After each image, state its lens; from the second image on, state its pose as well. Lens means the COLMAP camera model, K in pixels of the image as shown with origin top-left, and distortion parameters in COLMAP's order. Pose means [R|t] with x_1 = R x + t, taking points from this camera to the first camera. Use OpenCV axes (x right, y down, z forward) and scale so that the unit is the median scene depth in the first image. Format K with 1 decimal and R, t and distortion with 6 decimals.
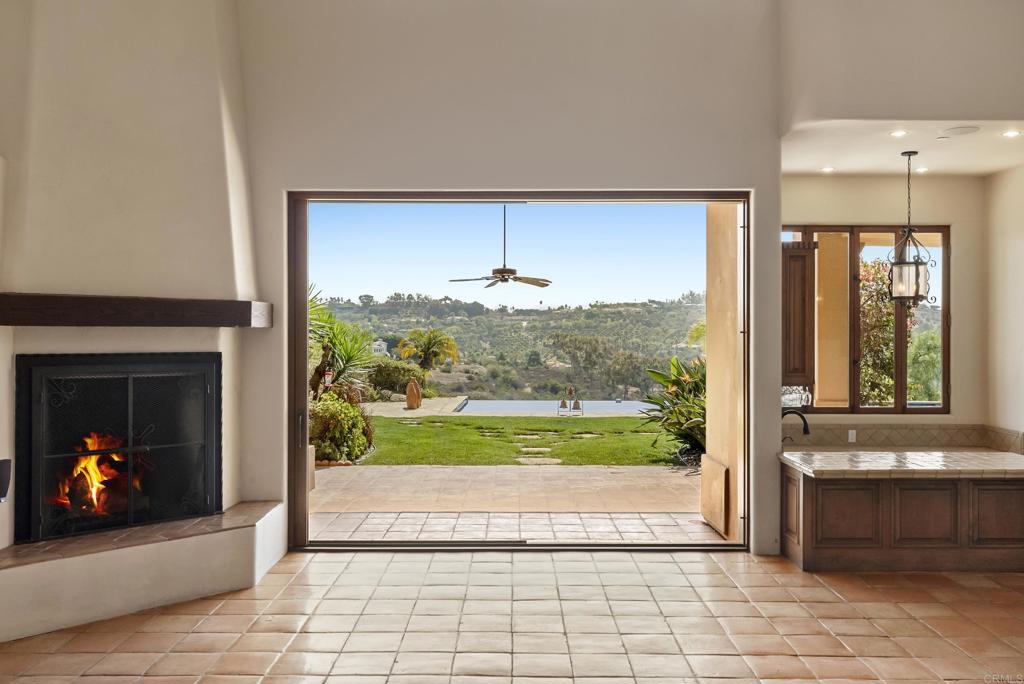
lens RADIAL K [[880.4, 0, 512.0], [0, 880.4, 342.0], [0, 0, 1]] dist [0.003638, 0.000175]
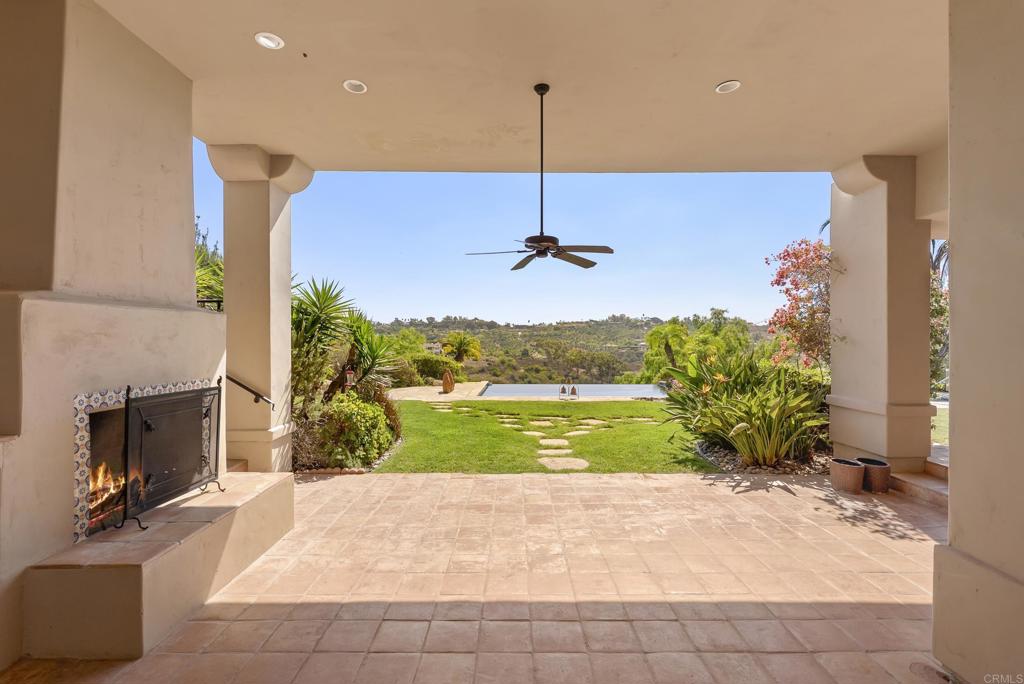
lens RADIAL K [[484.4, 0, 512.0], [0, 484.4, 342.0], [0, 0, 1]] dist [-0.002077, -0.000276]
pose [[0.999998, -0.001891, -0.000274, -0.017967], [0.001890, 0.999992, -0.003413, 0.002782], [0.000280, 0.003413, 0.999994, 0.323660]]
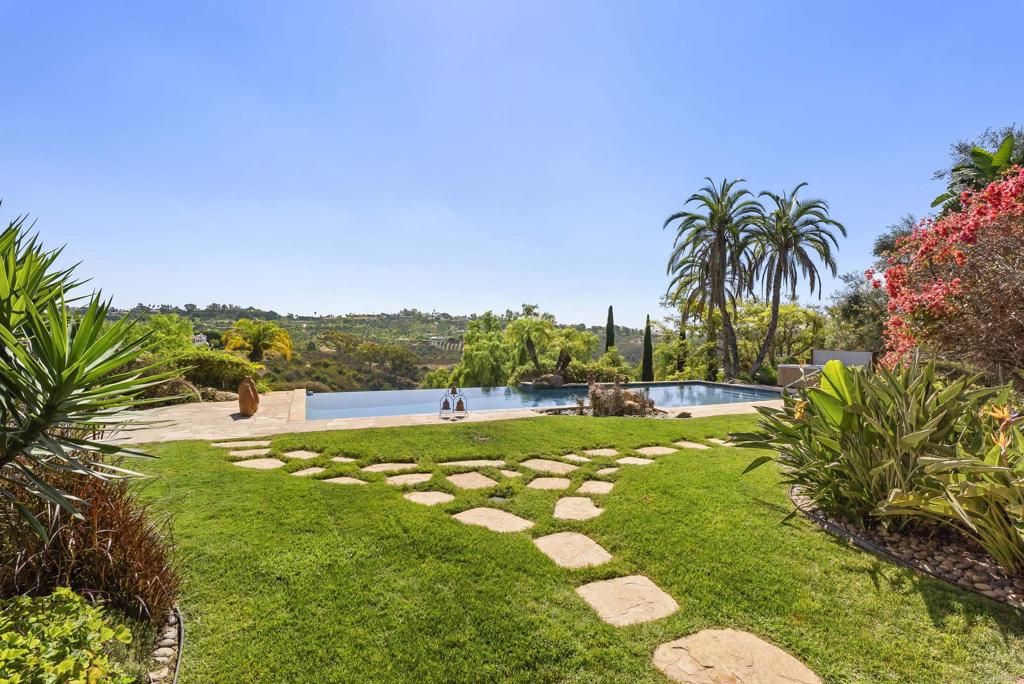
lens RADIAL K [[466.1, 0, 512.0], [0, 466.1, 342.0], [0, 0, 1]] dist [-0.000851, -0.000138]
pose [[0.904889, 0.004942, 0.425619, -0.090070], [-0.009210, 0.999926, 0.007970, 0.003207], [-0.425548, -0.011131, 0.904867, 0.604610]]
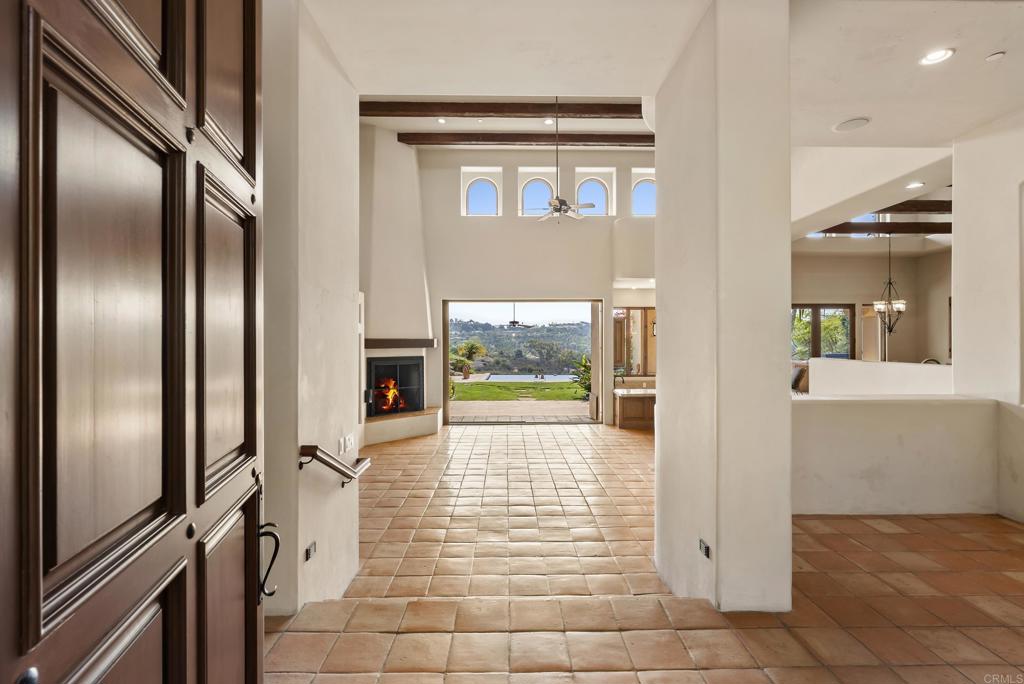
lens RADIAL K [[484.4, 0, 512.0], [0, 484.4, 342.0], [0, 0, 1]] dist [-0.002077, -0.000276]
pose [[0.999925, -0.003481, 0.011735, -0.017163], [0.003538, 0.999982, -0.004909, -0.008945], [-0.011717, 0.004950, 0.999919, -0.213576]]
